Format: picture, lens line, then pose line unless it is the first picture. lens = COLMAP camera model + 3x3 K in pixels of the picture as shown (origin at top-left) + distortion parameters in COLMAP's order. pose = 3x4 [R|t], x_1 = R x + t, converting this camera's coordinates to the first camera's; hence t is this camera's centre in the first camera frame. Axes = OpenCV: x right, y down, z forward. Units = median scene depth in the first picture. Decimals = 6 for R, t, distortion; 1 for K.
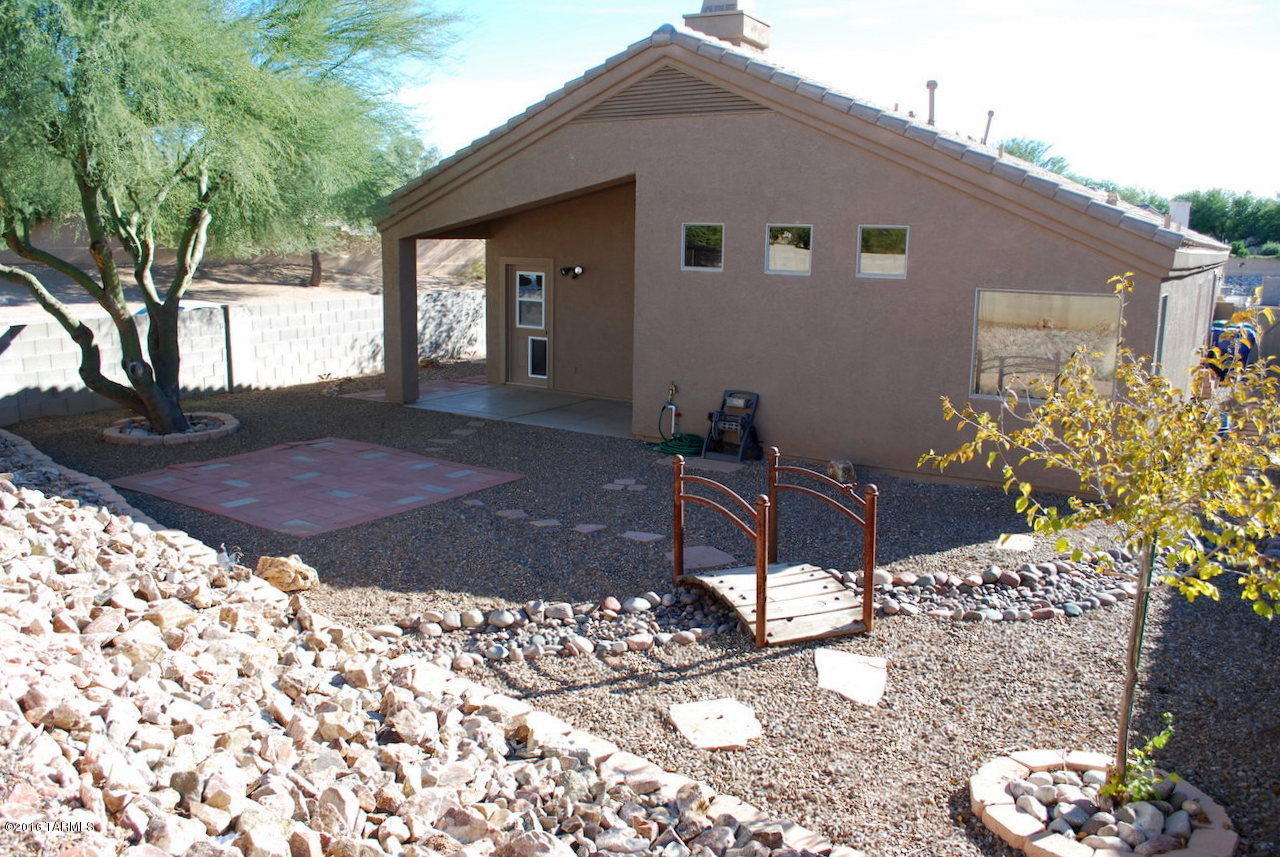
lens RADIAL K [[1014.3, 0, 640.0], [0, 1014.3, 428.5], [0, 0, 1]] dist [-0.075647, -0.001087]
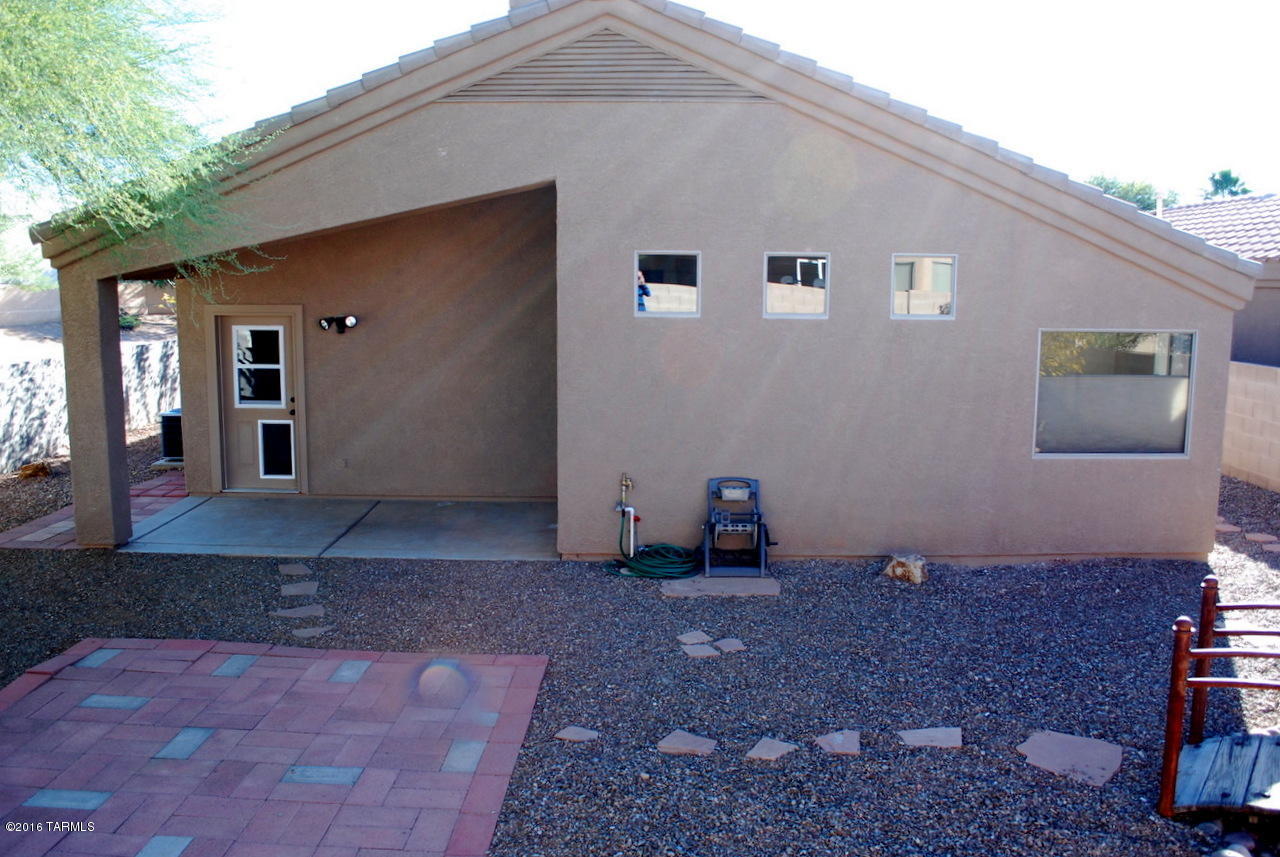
lens RADIAL K [[1042.6, 0, 640.0], [0, 1042.6, 428.5], [0, 0, 1]] dist [-0.072655, -0.004396]
pose [[0.854704, -0.085179, 0.512079, -0.329509], [0.104015, 0.994542, -0.008179, -0.070629], [-0.508587, 0.060255, 0.858899, 0.366374]]
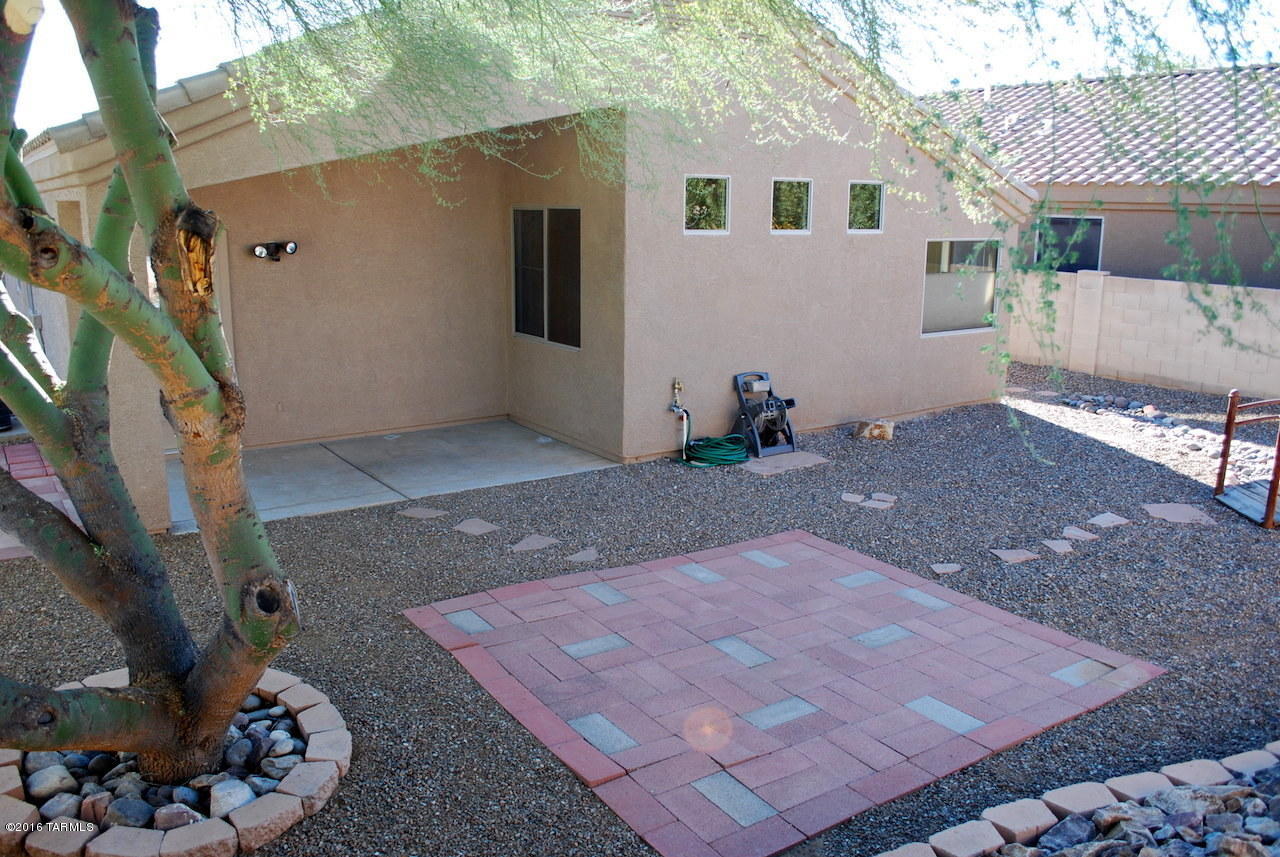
lens RADIAL K [[1014.3, 0, 640.0], [0, 1014.3, 428.5], [0, 0, 1]] dist [-0.075647, -0.001087]
pose [[0.398996, -0.211667, 0.892188, -0.683678], [0.166324, 0.973558, 0.156589, -0.135091], [-0.901742, 0.085914, 0.423651, 0.692512]]
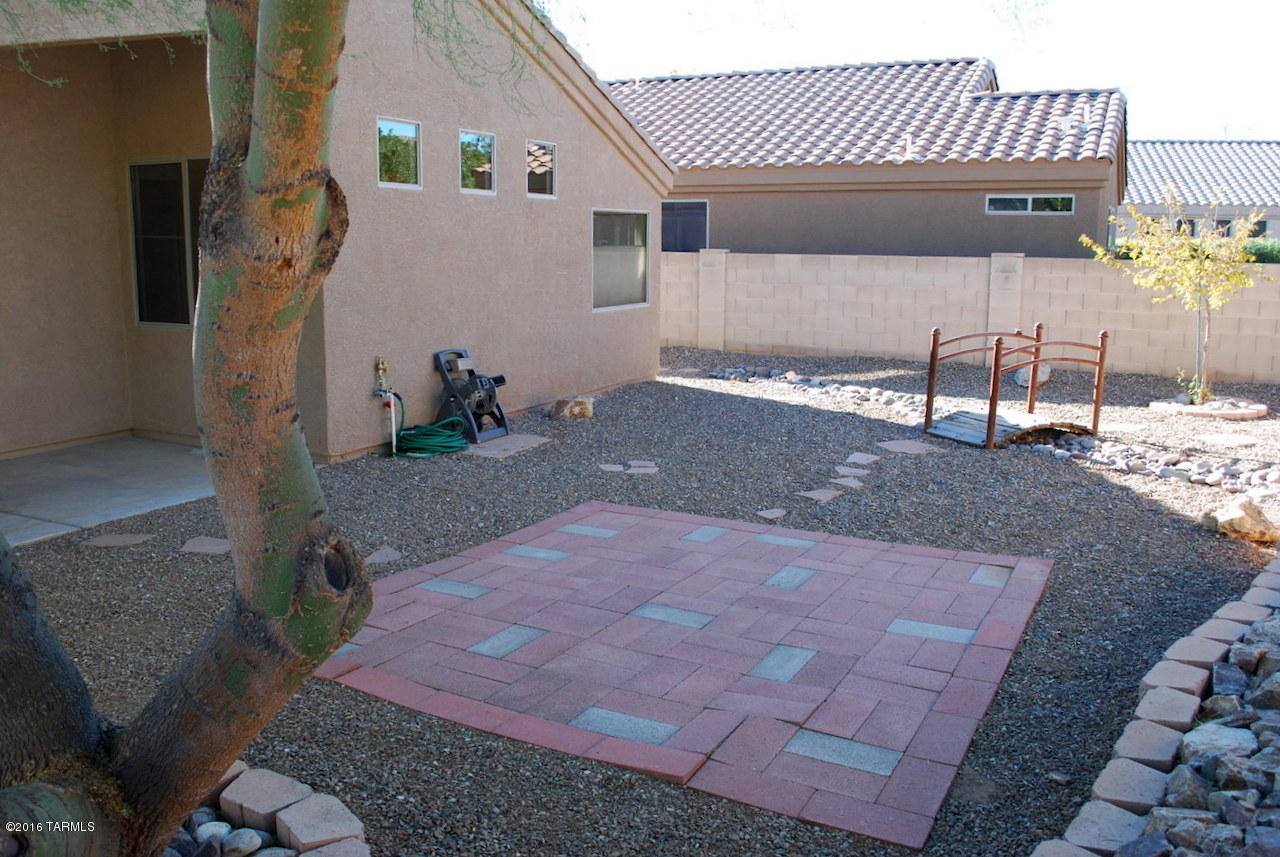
lens RADIAL K [[1051.0, 0, 640.0], [0, 1051.0, 428.5], [0, 0, 1]] dist [-0.076050, -0.001737]
pose [[-0.085533, -0.191675, 0.977724, -0.655242], [0.174901, 0.963194, 0.204127, -0.110429], [-0.980864, 0.188464, -0.048860, 0.869884]]
